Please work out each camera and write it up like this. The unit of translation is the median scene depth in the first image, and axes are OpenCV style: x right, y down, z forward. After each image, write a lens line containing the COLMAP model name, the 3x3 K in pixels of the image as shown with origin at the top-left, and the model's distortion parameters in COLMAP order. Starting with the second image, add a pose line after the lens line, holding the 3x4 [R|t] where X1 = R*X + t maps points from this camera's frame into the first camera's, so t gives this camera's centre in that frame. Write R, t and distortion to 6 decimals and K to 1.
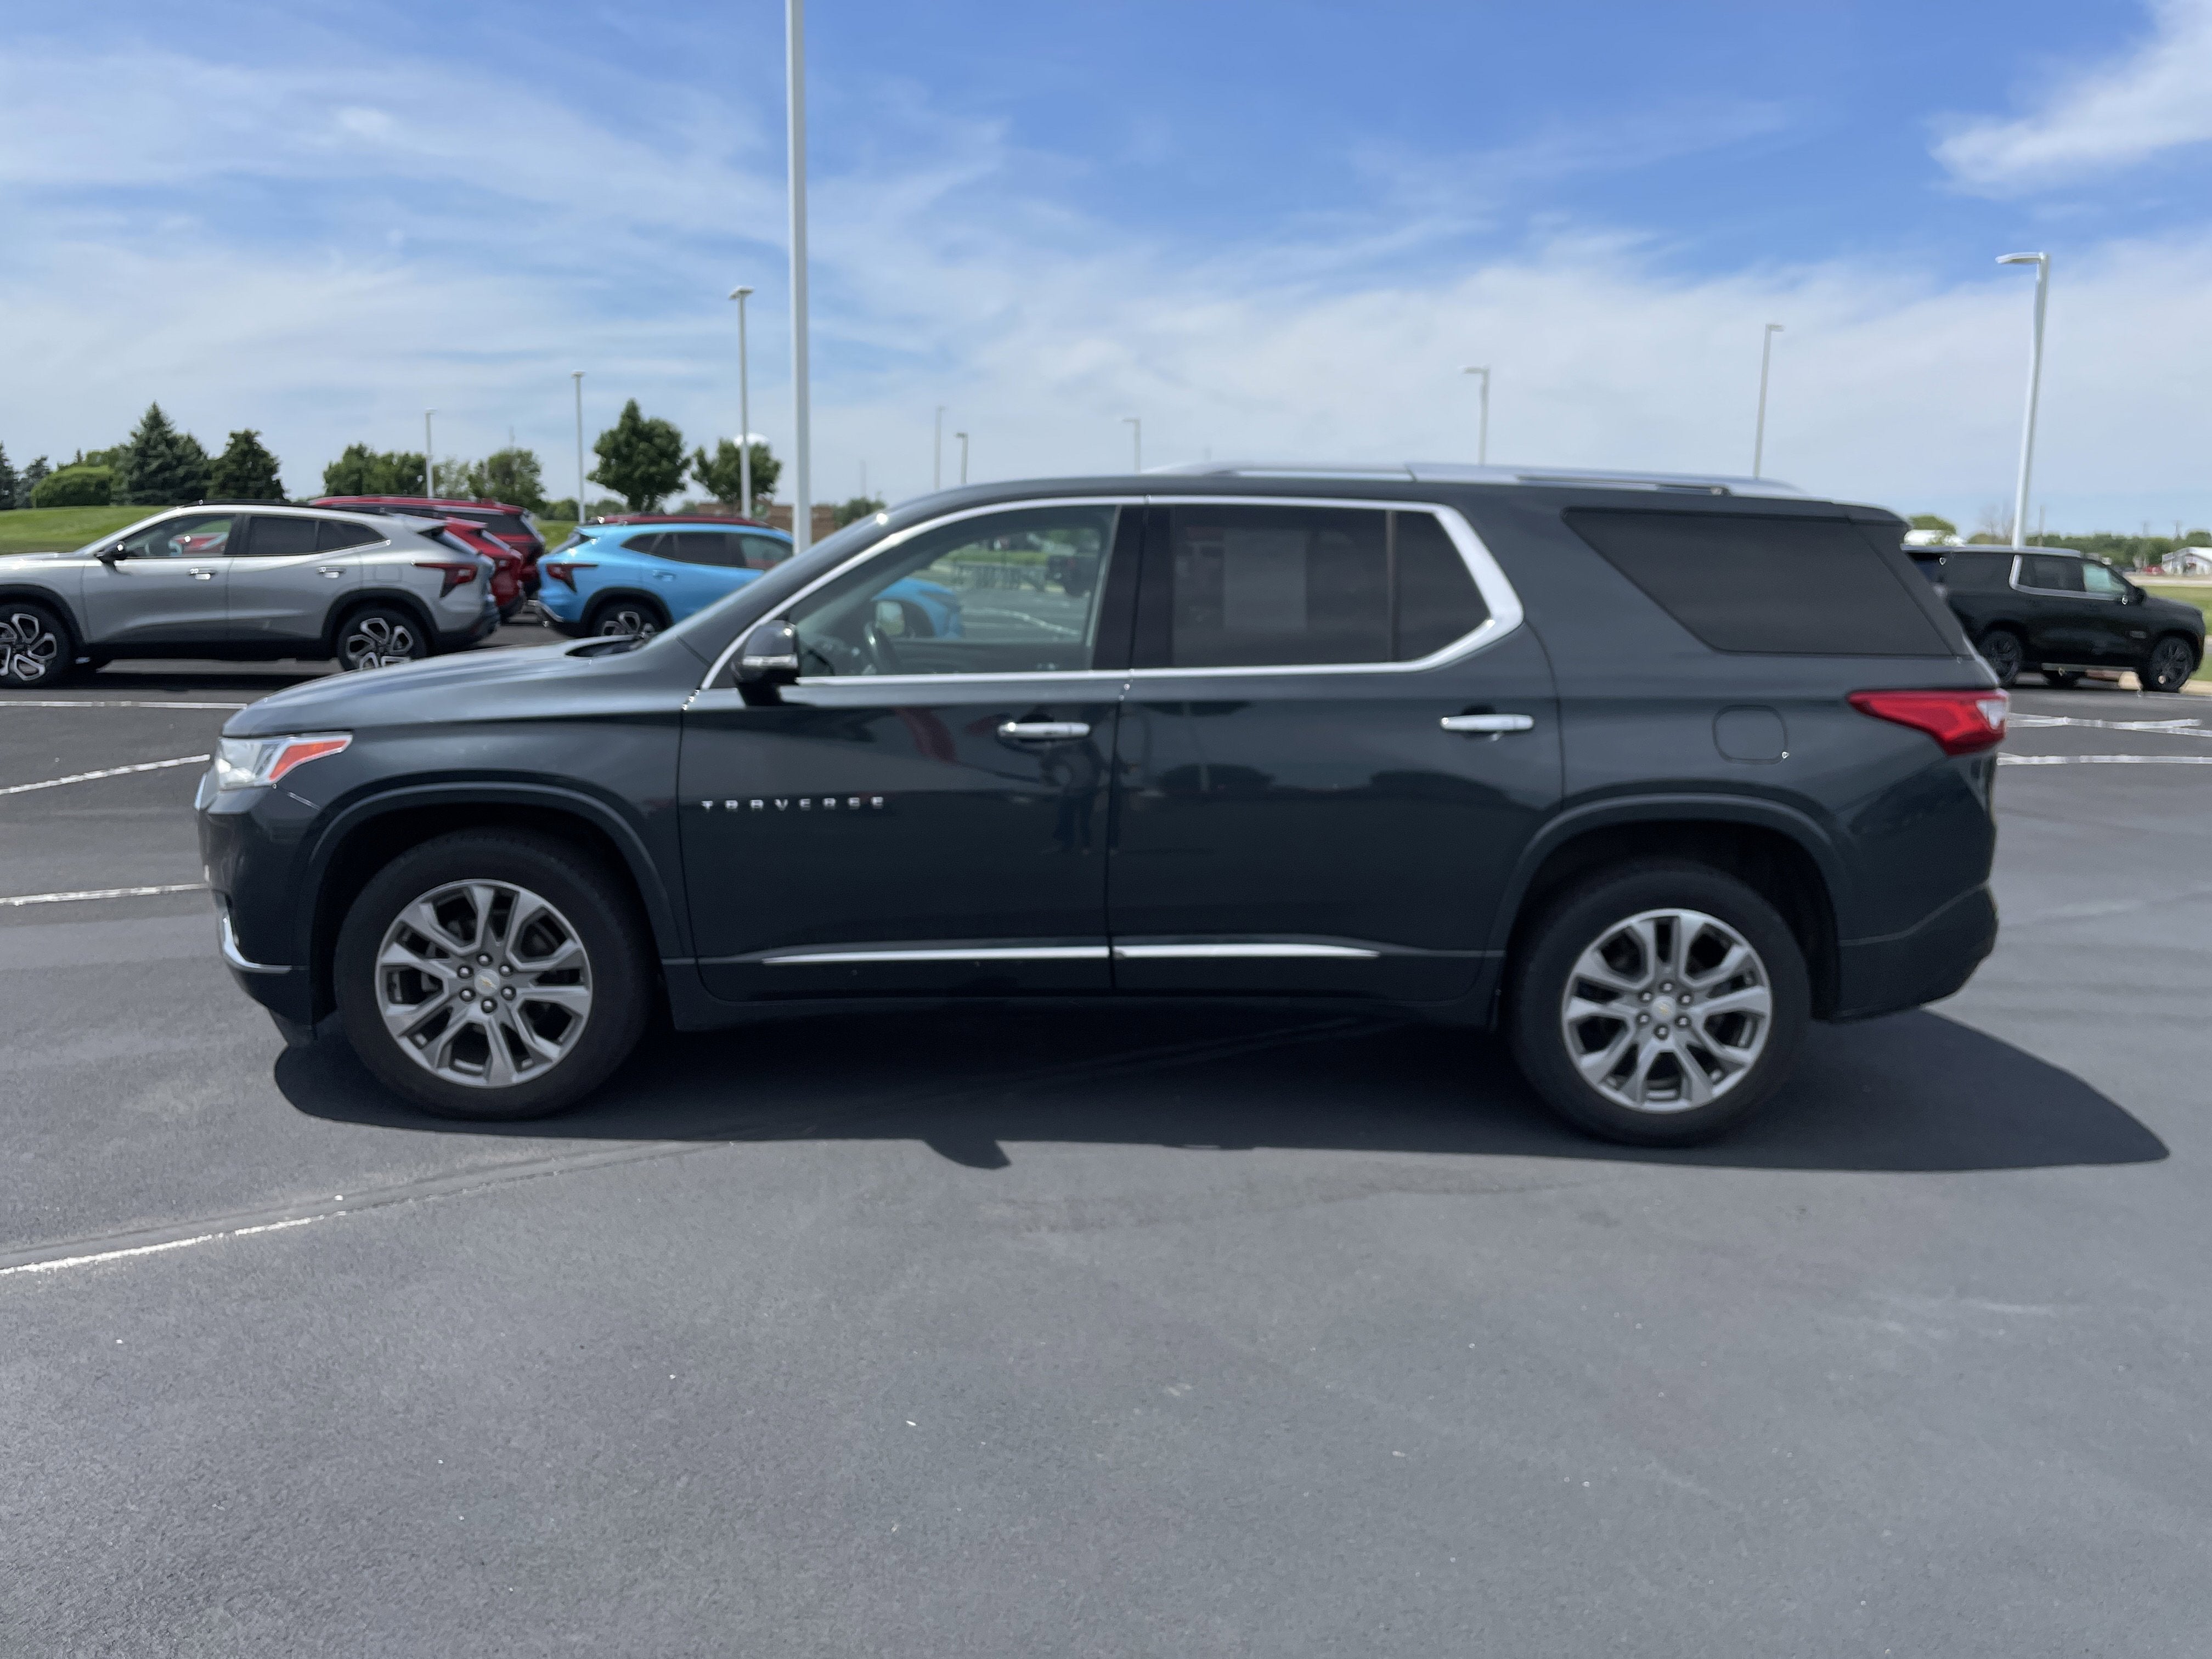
lens RADIAL K [[1701.6, 0, 1106.0], [0, 1701.6, 829.5], [0, 0, 1]] dist [0.086717, -0.111262]
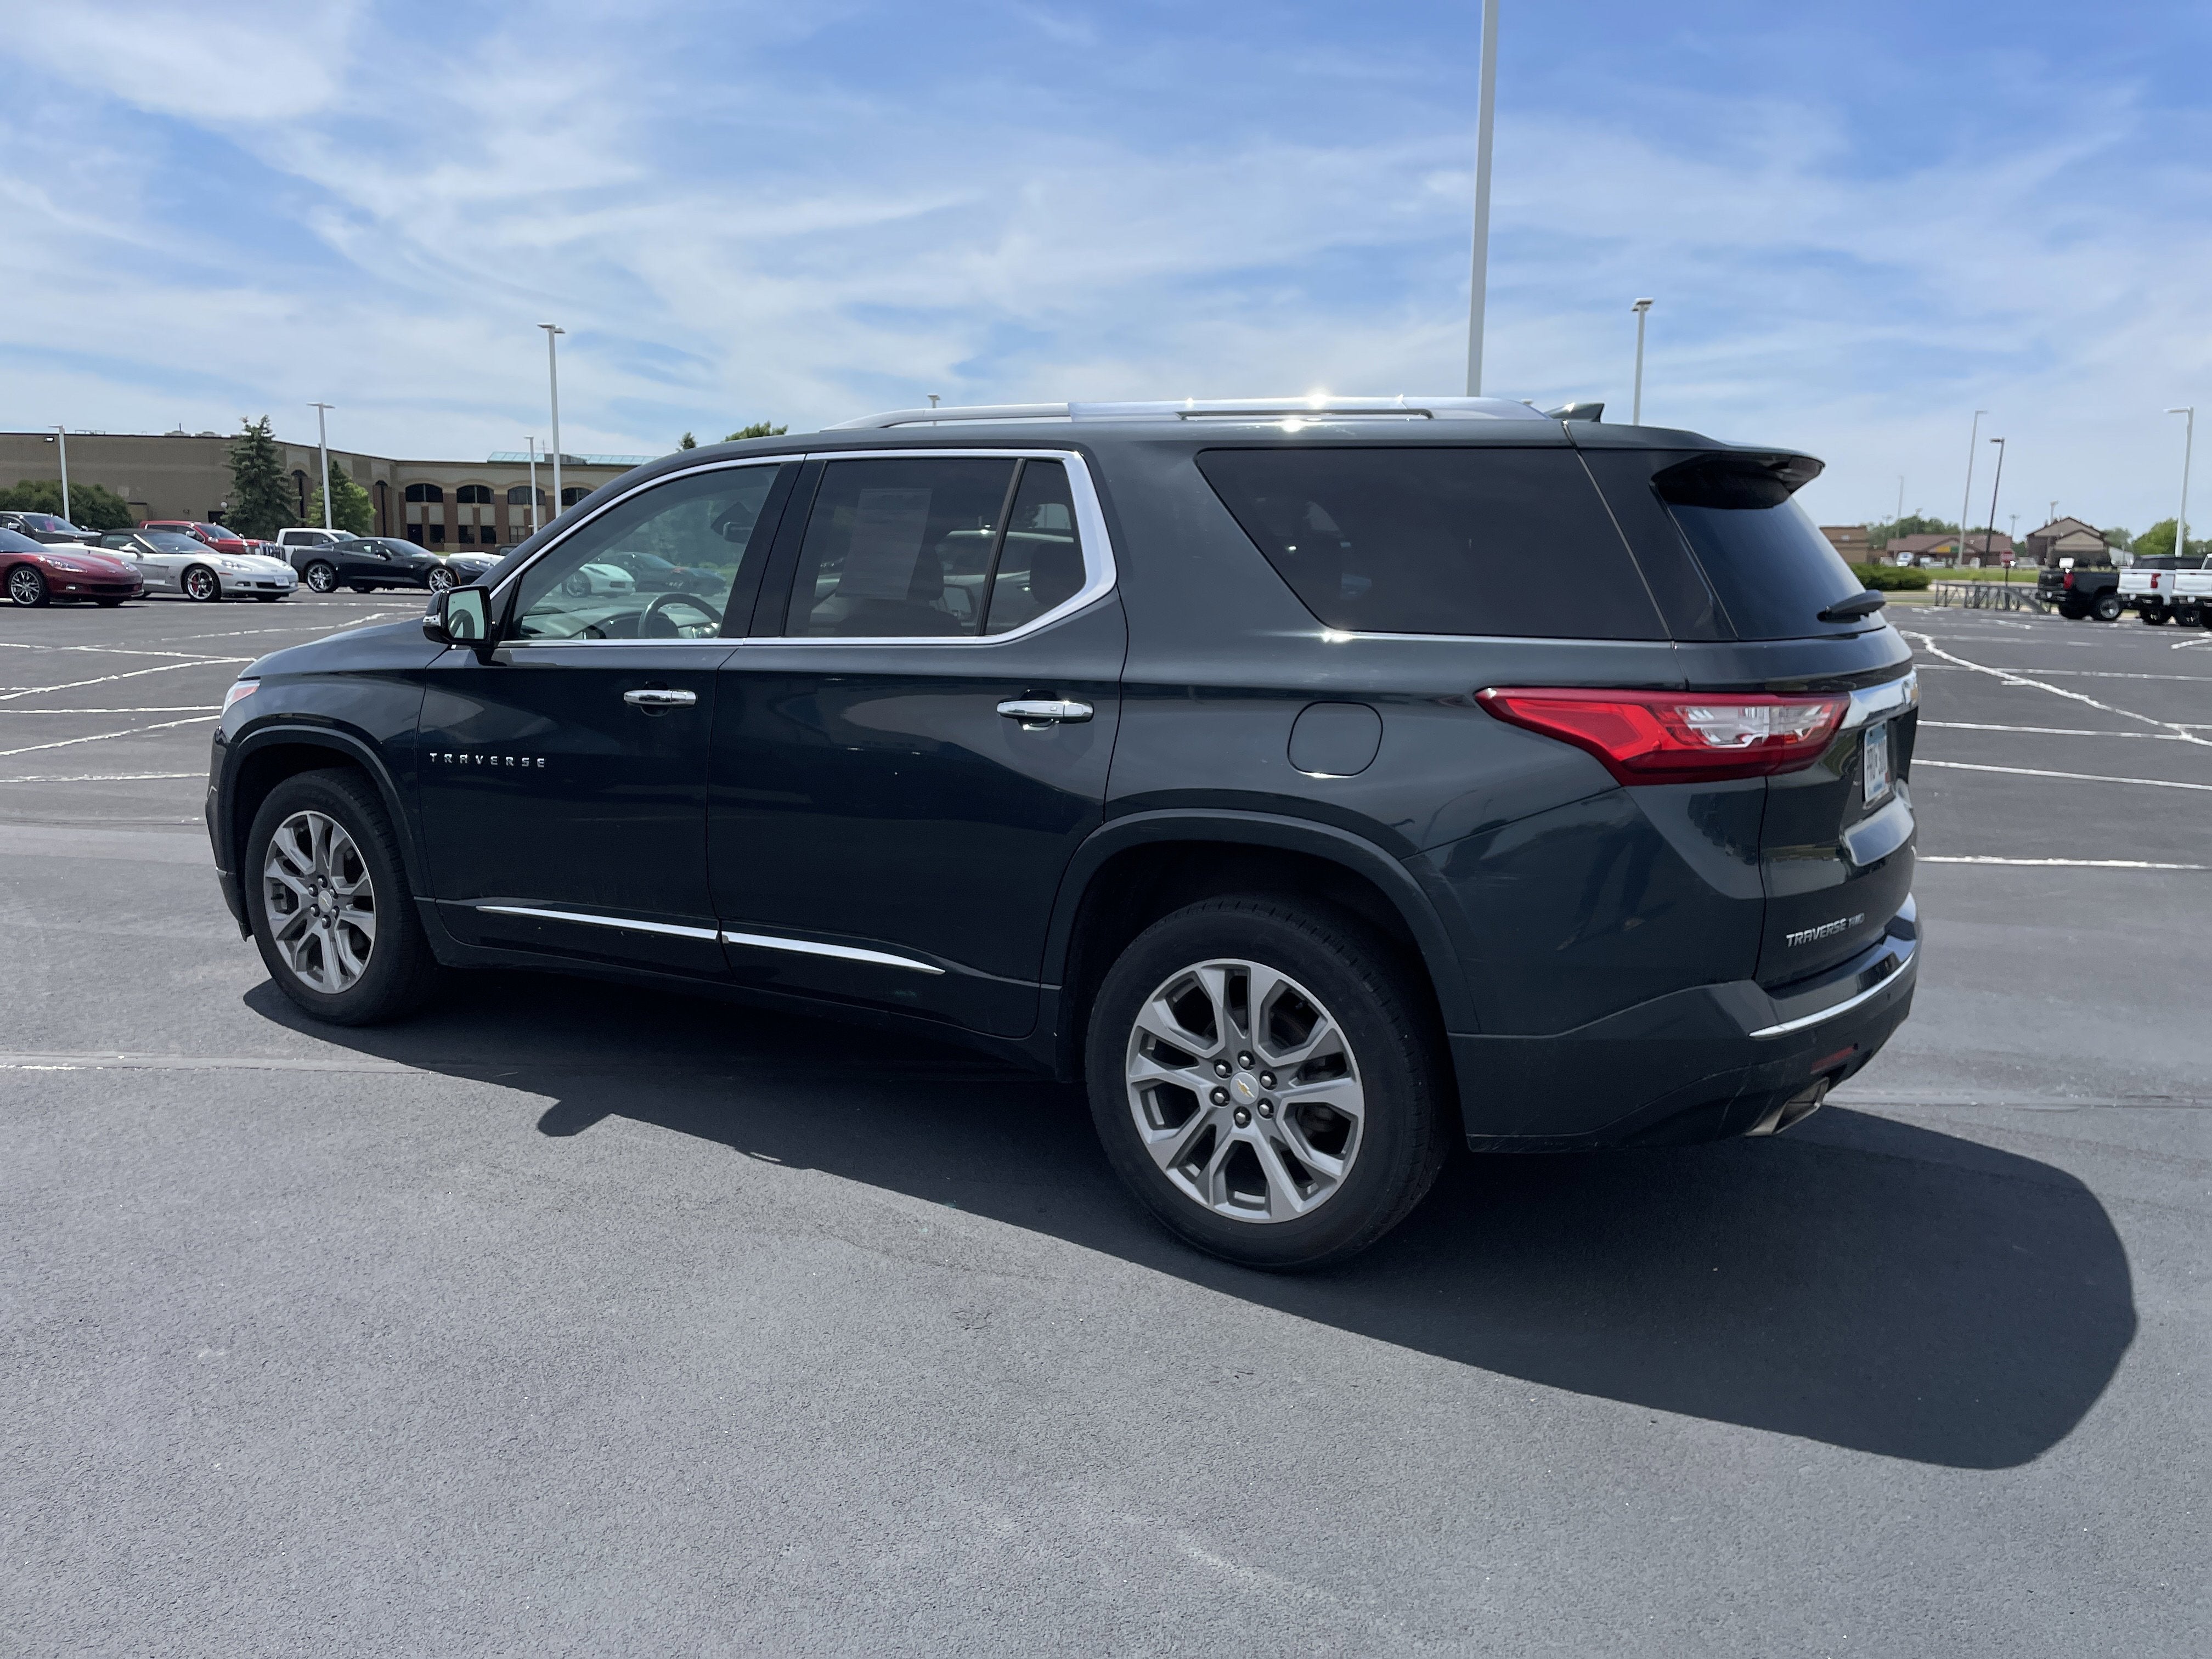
lens RADIAL K [[1676.4, 0, 1093.1], [0, 1676.4, 841.6], [0, 0, 1]] dist [0.096674, -0.115843]
pose [[0.834384, 0.080630, -0.545254, 0.683458], [-0.084159, 0.996280, 0.018540, -0.015050], [0.544720, 0.030418, 0.838066, 0.326056]]
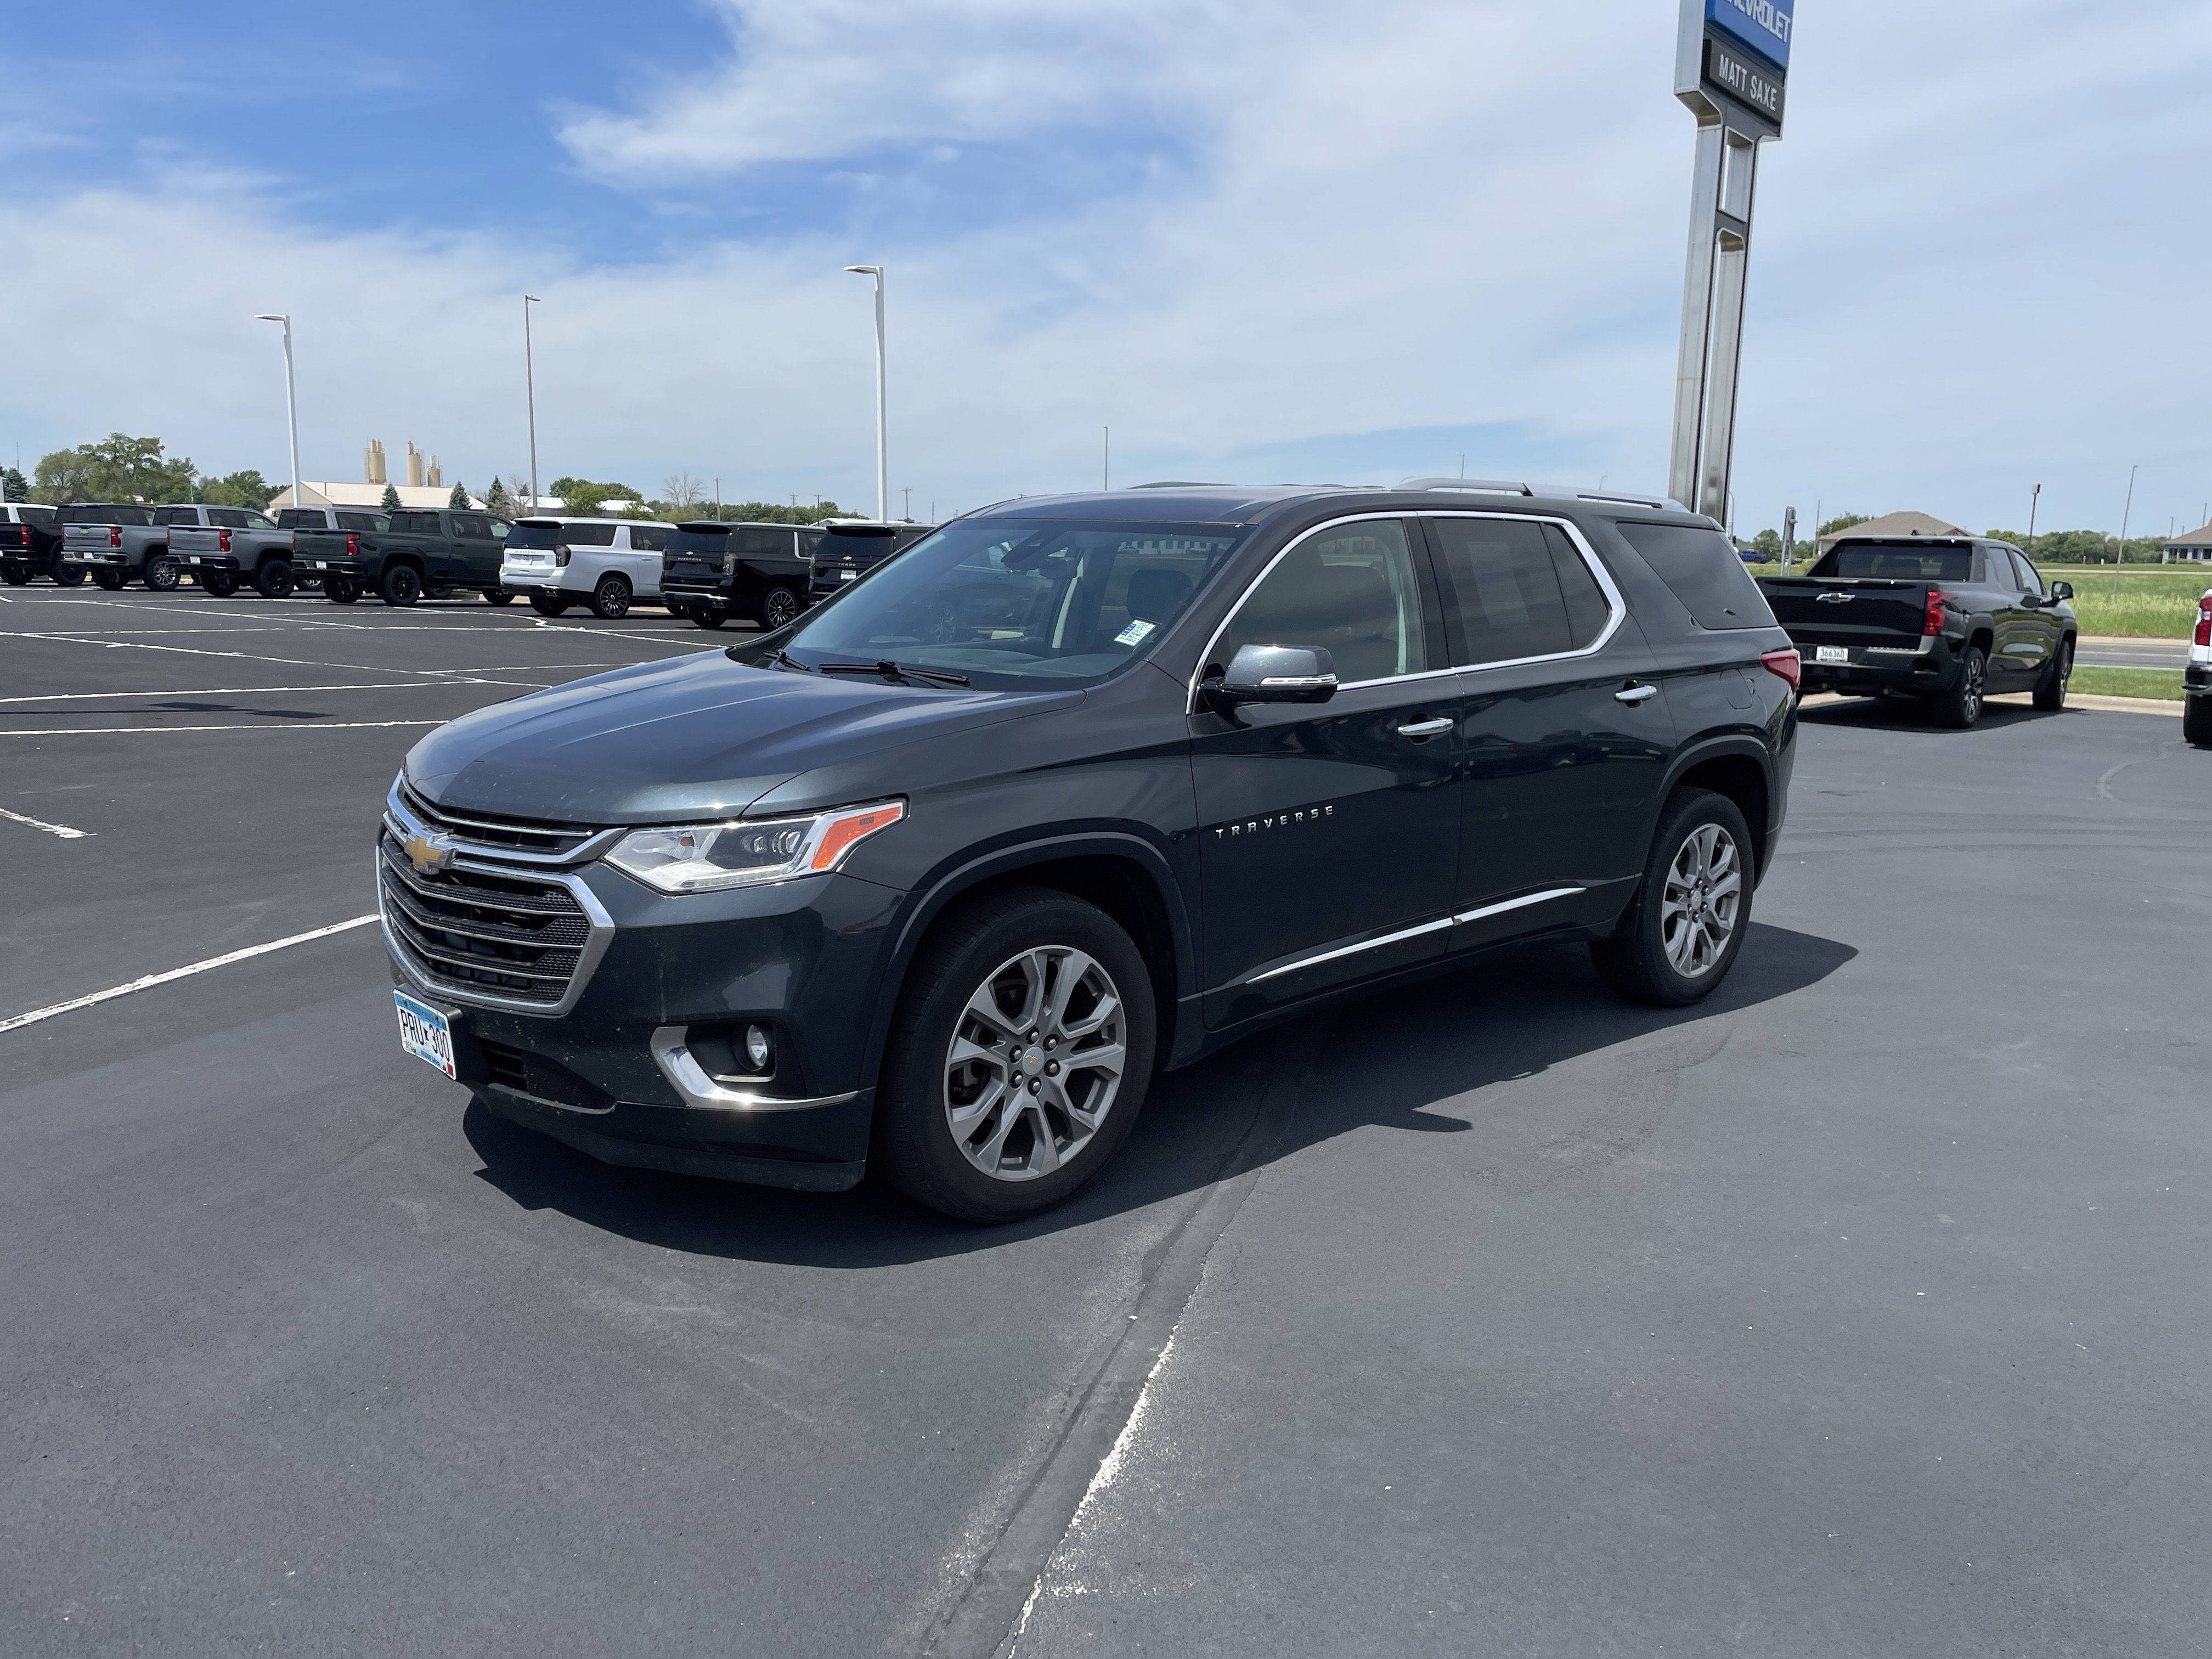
lens RADIAL K [[1690.3, 0, 1106.0], [0, 1690.3, 829.5], [0, 0, 1]] dist [0.087630, -0.120933]
pose [[0.745368, -0.120094, 0.655747, -0.889815], [0.105823, 0.992483, 0.061477, -0.080008], [-0.658201, 0.023570, 0.752473, 0.311588]]
